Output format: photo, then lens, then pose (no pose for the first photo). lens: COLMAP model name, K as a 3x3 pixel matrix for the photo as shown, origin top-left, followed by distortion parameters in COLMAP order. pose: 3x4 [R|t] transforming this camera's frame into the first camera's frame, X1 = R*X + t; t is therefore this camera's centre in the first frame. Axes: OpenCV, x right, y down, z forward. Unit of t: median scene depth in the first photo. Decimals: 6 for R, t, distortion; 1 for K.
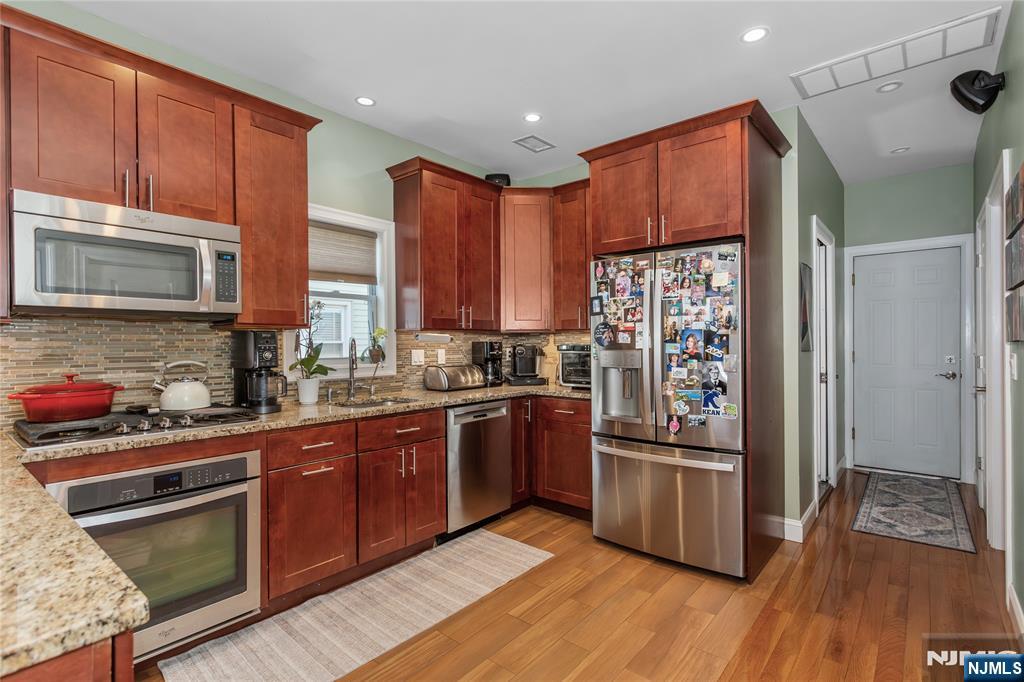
lens RADIAL K [[485.4, 0, 511.3], [0, 485.4, 346.9], [0, 0, 1]] dist [0.000028, 0.000537]
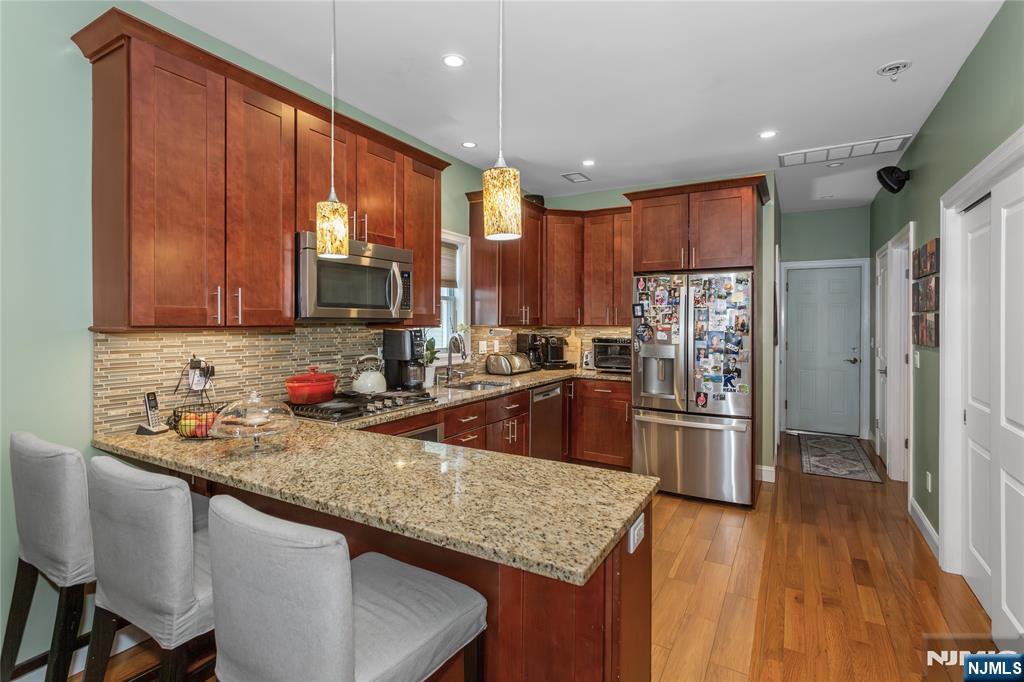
lens RADIAL K [[482.8, 0, 509.9], [0, 482.8, 325.3], [0, 0, 1]] dist [0.003617, 0.000326]
pose [[0.984476, 0.011664, 0.175129, -0.425555], [-0.011606, 0.999932, -0.001356, -0.041165], [-0.175132, -0.000697, 0.984545, -0.252443]]
